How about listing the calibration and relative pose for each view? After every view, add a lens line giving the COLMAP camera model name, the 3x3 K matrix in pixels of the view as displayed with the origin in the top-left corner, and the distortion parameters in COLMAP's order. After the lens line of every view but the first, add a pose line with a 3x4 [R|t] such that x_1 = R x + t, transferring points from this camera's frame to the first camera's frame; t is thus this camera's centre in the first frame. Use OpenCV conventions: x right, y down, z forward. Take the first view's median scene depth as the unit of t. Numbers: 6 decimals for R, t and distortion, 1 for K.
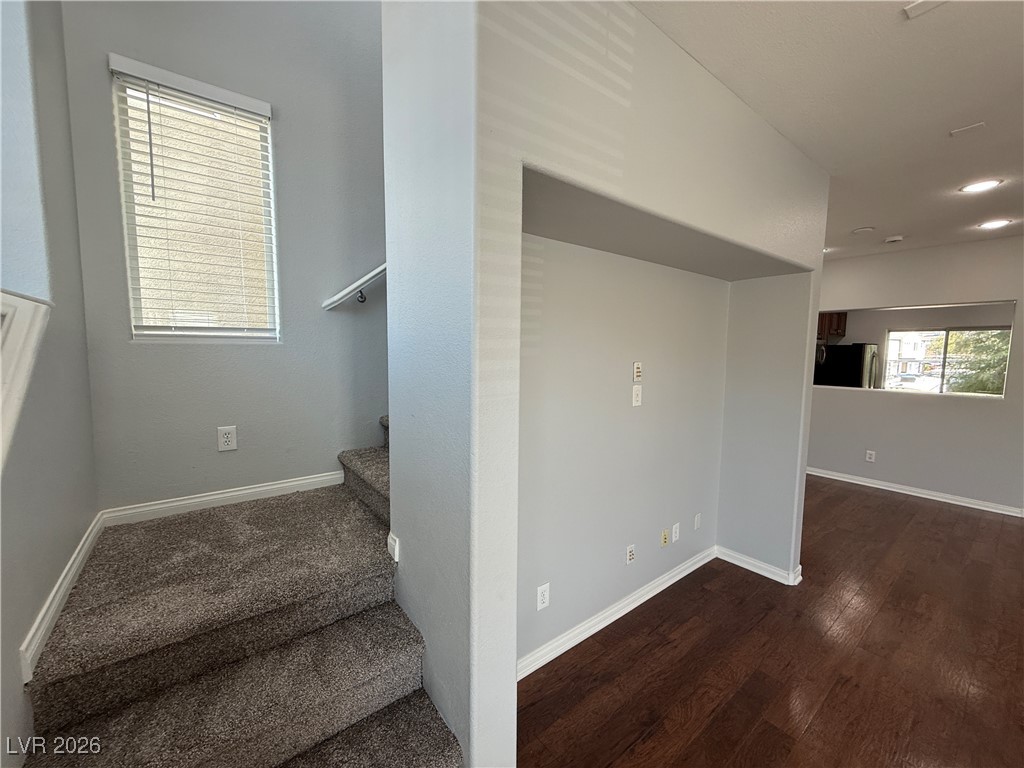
lens RADIAL K [[406.1, 0, 508.5], [0, 406.1, 388.2], [0, 0, 1]] dist [-0.000292, 0.000757]
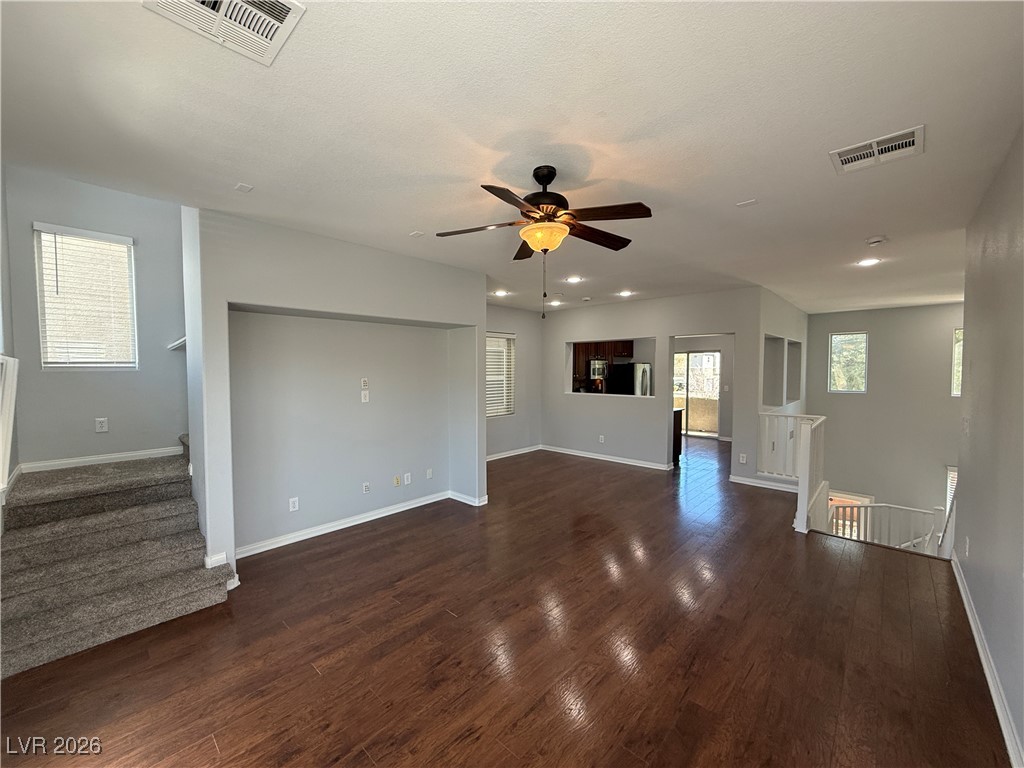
lens RADIAL K [[406.1, 0, 508.7], [0, 406.1, 387.9], [0, 0, 1]] dist [-0.000292, 0.000757]
pose [[0.987875, -0.020276, 0.153919, 0.714671], [0.027682, 0.998552, -0.046128, 0.086024], [-0.152760, 0.049830, 0.987006, -0.925957]]
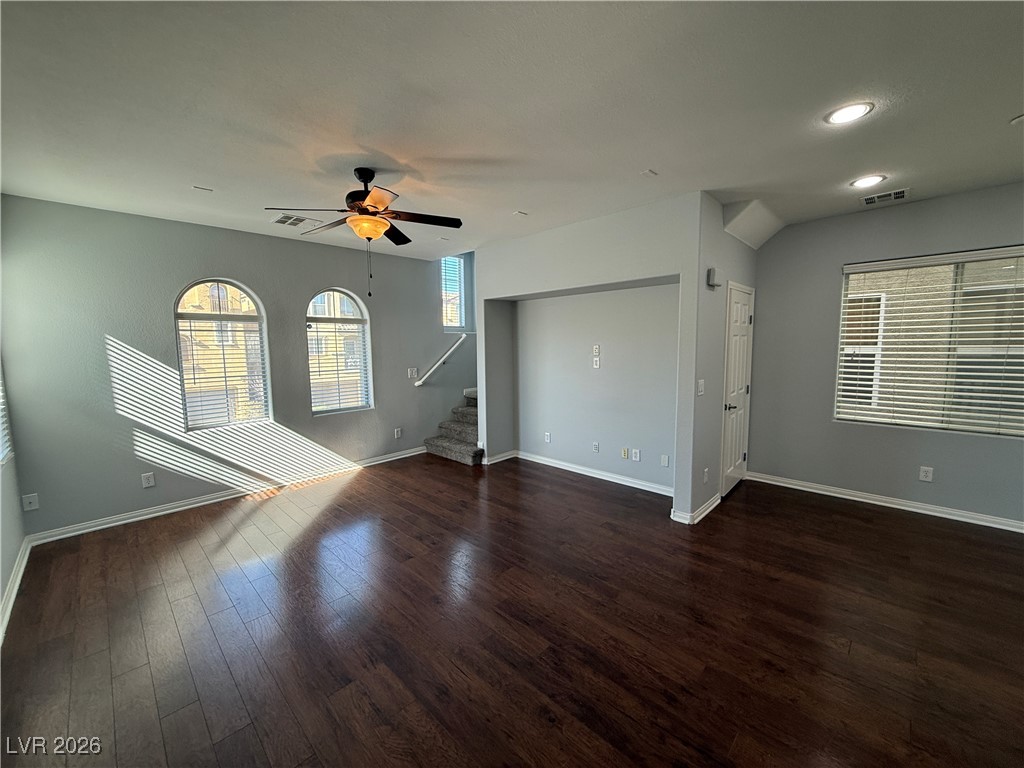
lens RADIAL K [[406.1, 0, 515.4], [0, 406.1, 382.8], [0, 0, 1]] dist [-0.000292, 0.000757]
pose [[0.146045, 0.082259, -0.985852, 2.315562], [-0.083097, 0.994035, 0.070631, 0.009460], [0.985782, 0.071606, 0.152009, 0.355624]]
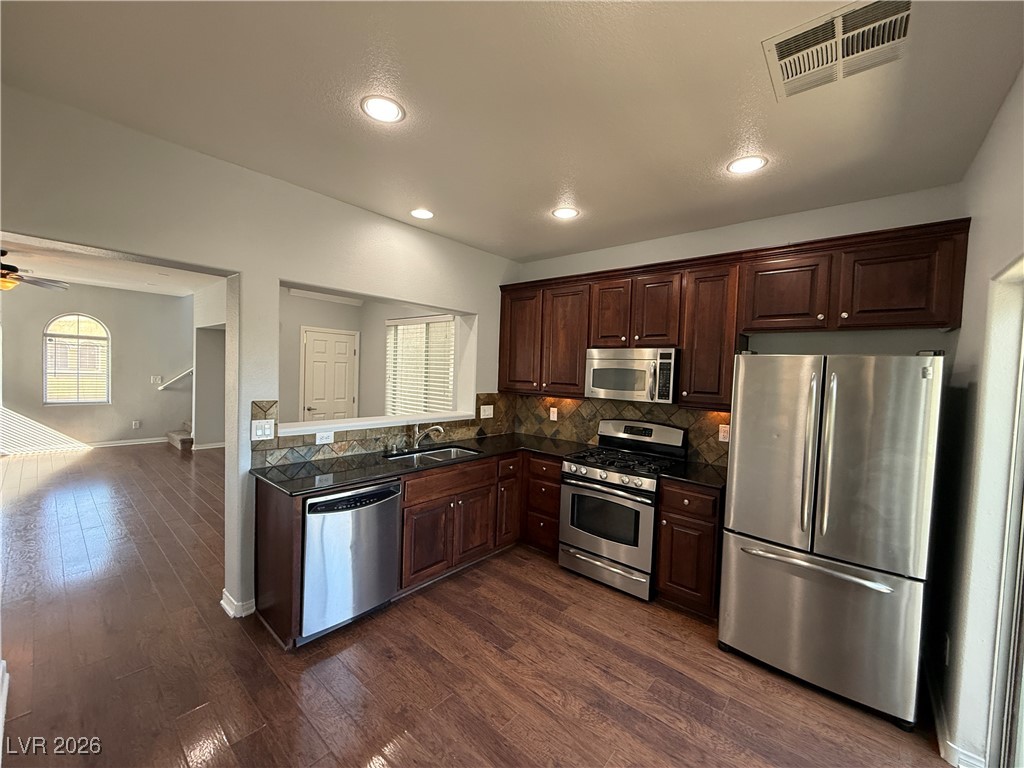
lens RADIAL K [[406.1, 0, 509.3], [0, 406.1, 382.5], [0, 0, 1]] dist [-0.000292, 0.000757]
pose [[0.197852, 0.024169, -0.979934, 3.568629], [-0.132254, 0.991213, -0.002255, -0.174784], [0.971269, 0.130046, 0.199310, 2.268939]]
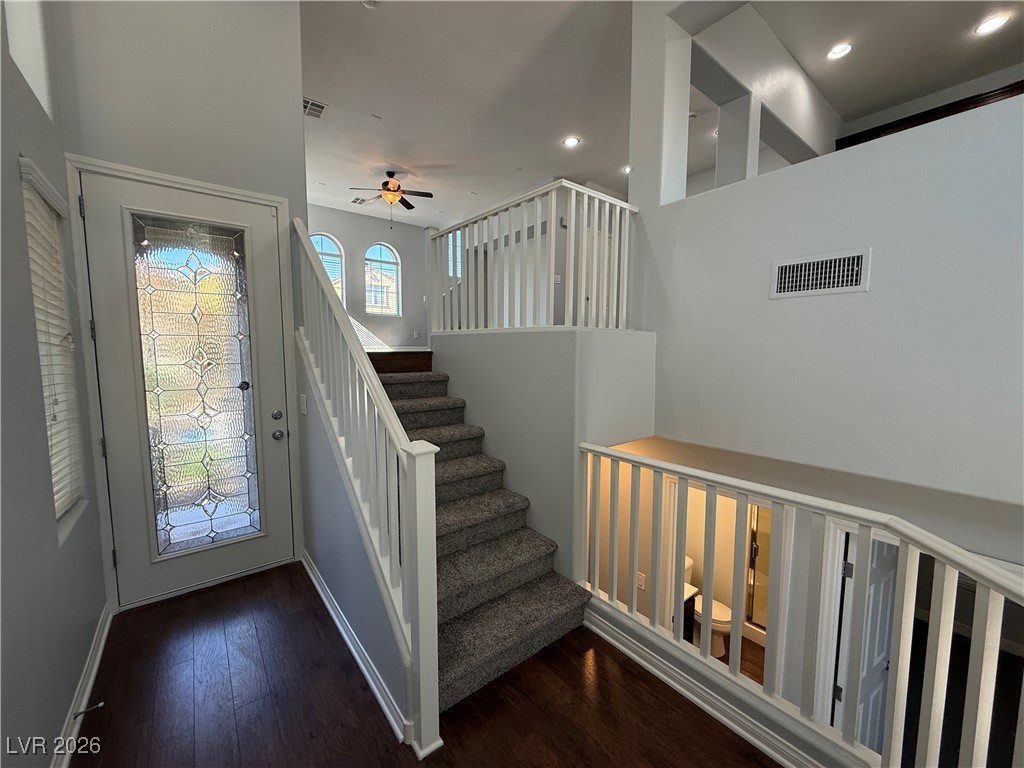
lens RADIAL K [[406.1, 0, 510.6], [0, 406.1, 381.3], [0, 0, 1]] dist [-0.000292, 0.000757]
pose [[0.007802, 0.070609, -0.997474, 3.880305], [-0.106480, 0.991891, 0.069381, 0.638059], [0.994284, 0.105670, 0.015257, 0.978847]]
